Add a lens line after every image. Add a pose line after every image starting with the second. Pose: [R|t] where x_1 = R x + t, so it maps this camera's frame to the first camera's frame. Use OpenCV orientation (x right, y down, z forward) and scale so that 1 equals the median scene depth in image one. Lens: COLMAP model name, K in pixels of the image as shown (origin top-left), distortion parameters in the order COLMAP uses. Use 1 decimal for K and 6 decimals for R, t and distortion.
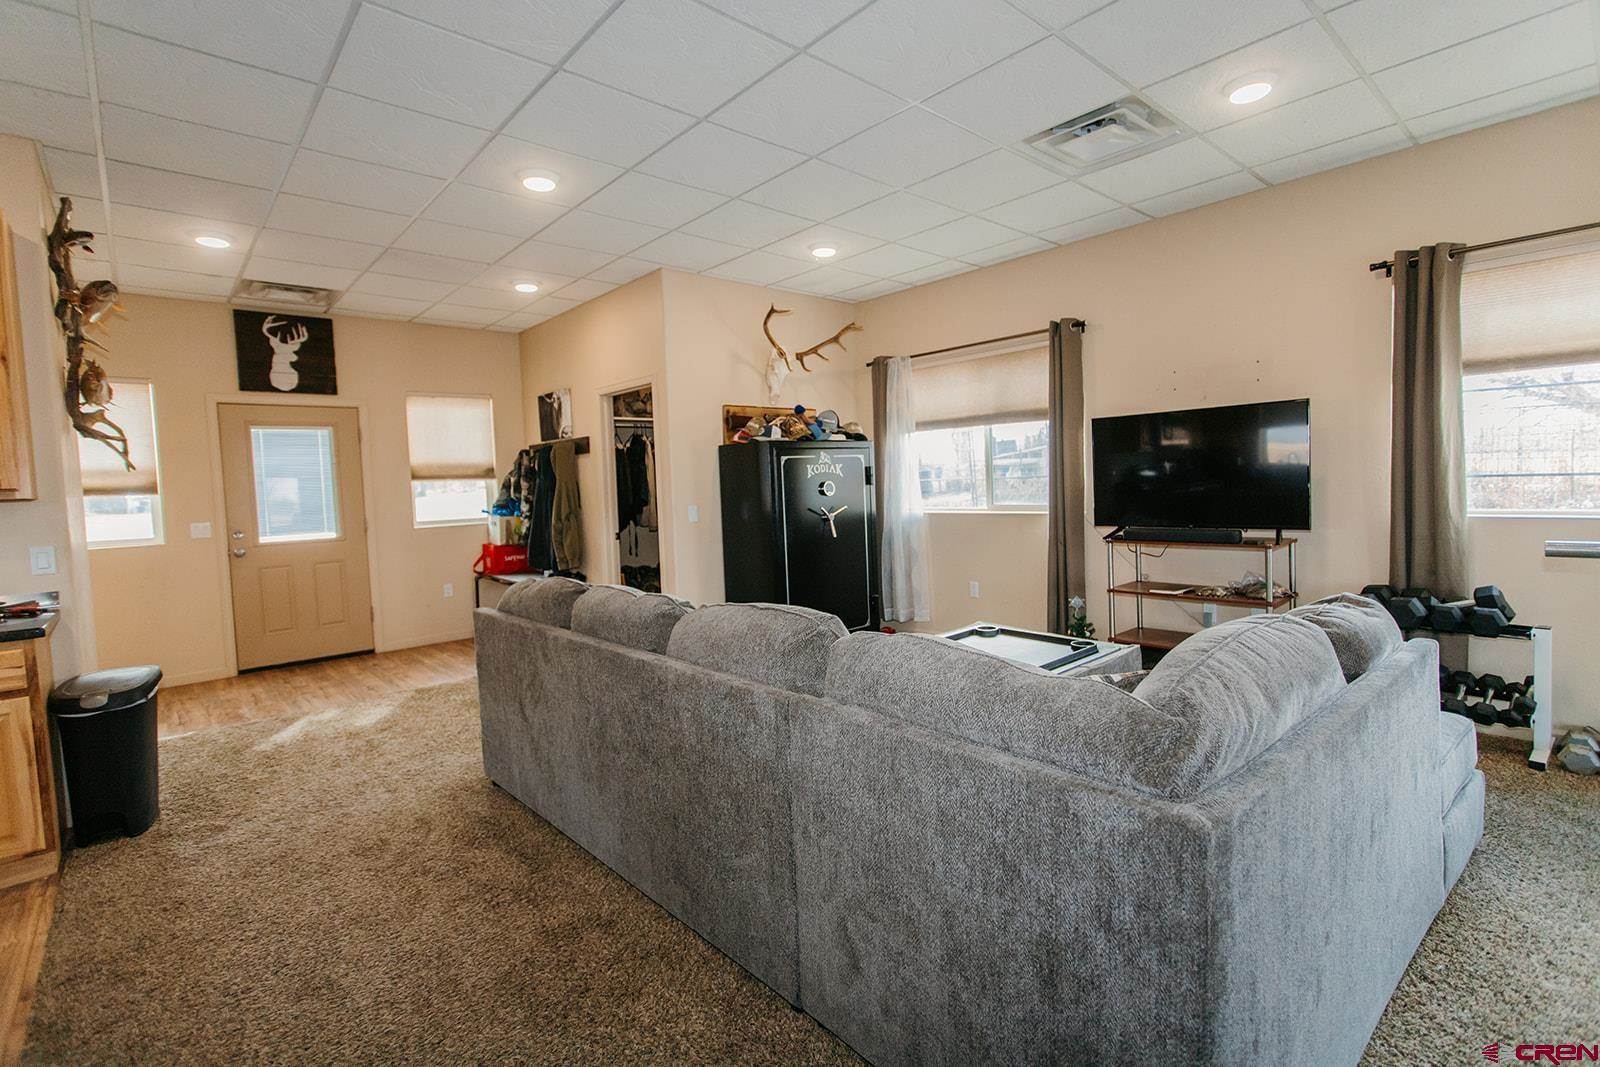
lens RADIAL K [[755.7, 0, 799.1], [0, 755.7, 529.0], [0, 0, 1]] dist [-0.000674, 0.000154]
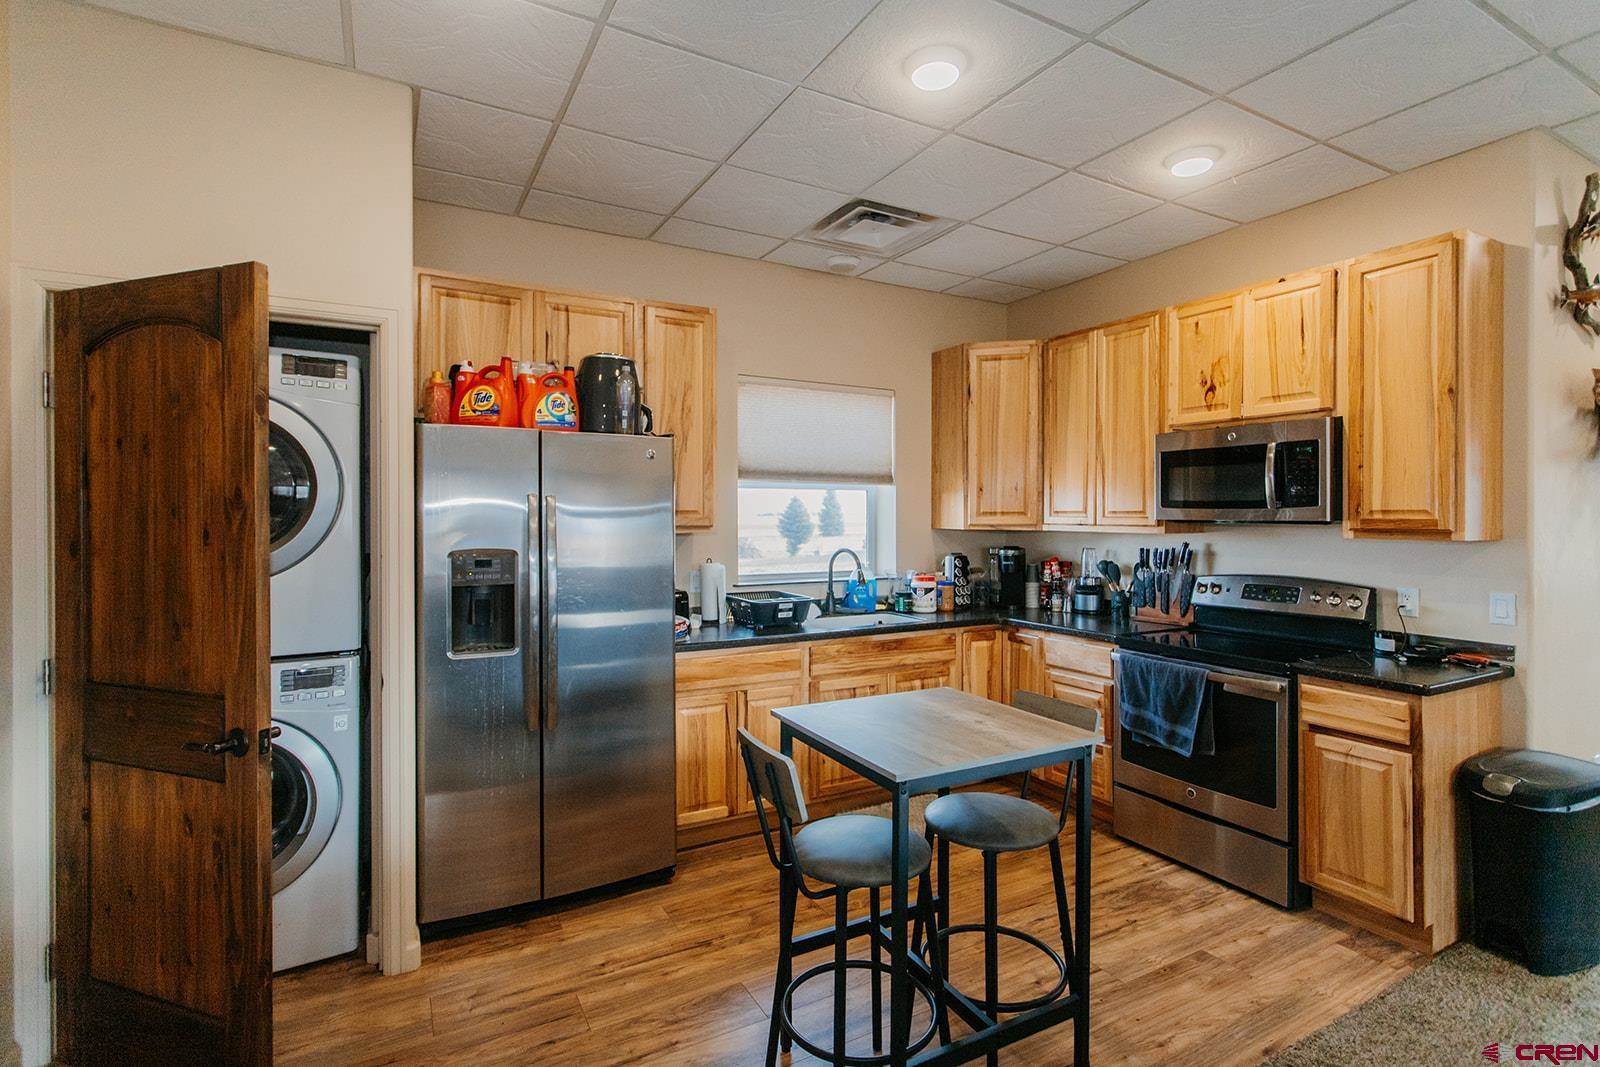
lens RADIAL K [[755.7, 0, 798.5], [0, 755.7, 520.0], [0, 0, 1]] dist [-0.000674, 0.000154]
pose [[-0.221028, 0.044905, -0.974233, 0.040610], [-0.050329, 0.997083, 0.057377, -0.074601], [0.973968, 0.061715, -0.218123, 0.402592]]
